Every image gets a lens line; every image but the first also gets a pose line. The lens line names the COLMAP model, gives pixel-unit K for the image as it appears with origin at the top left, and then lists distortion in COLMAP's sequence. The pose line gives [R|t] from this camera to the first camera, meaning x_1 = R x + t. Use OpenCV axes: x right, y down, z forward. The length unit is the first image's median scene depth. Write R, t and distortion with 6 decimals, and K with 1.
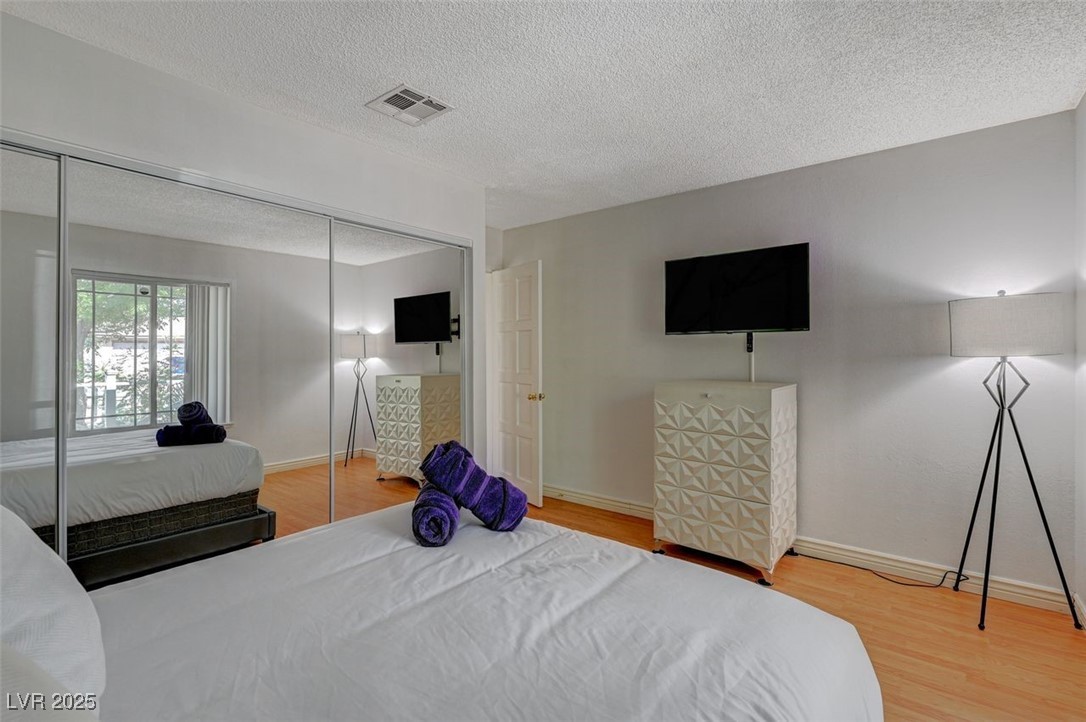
lens RADIAL K [[504.3, 0, 543.2], [0, 504.3, 350.5], [0, 0, 1]] dist [0.000491, 0.000013]
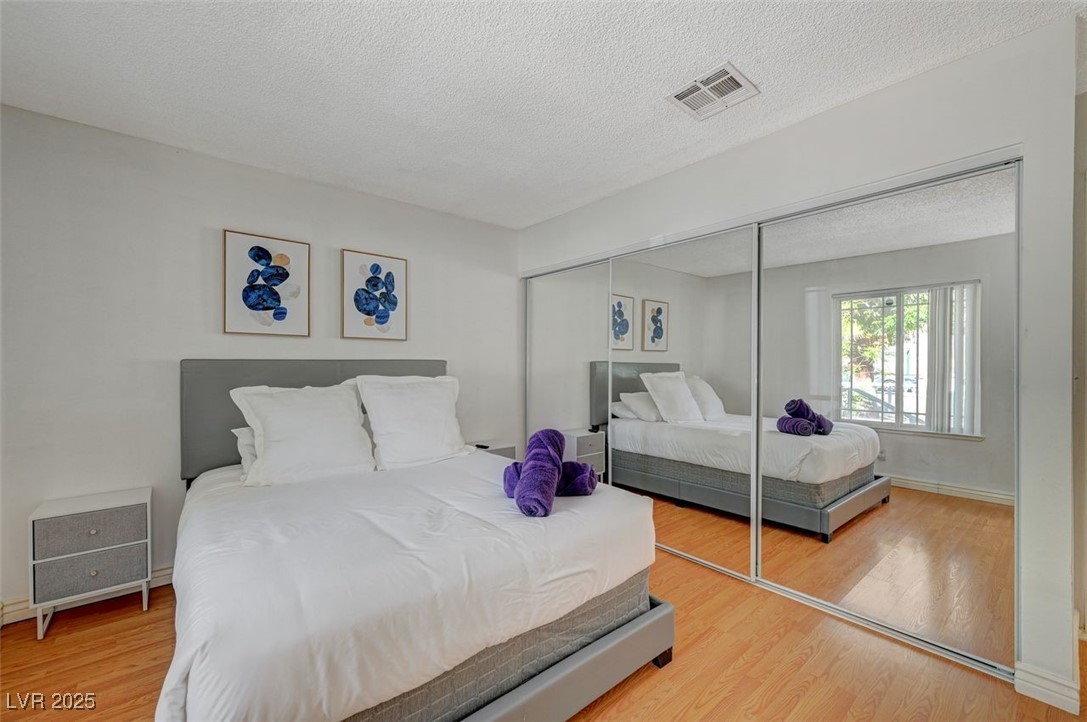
lens RADIAL K [[445.4, 0, 544.6], [0, 445.4, 366.8], [0, 0, 1]] dist [0.003734, -0.000352]
pose [[-0.188518, 0.016286, -0.981935, 0.633549], [0.006234, 0.999862, 0.015386, 0.009146], [0.982050, -0.003220, -0.188593, 0.867886]]
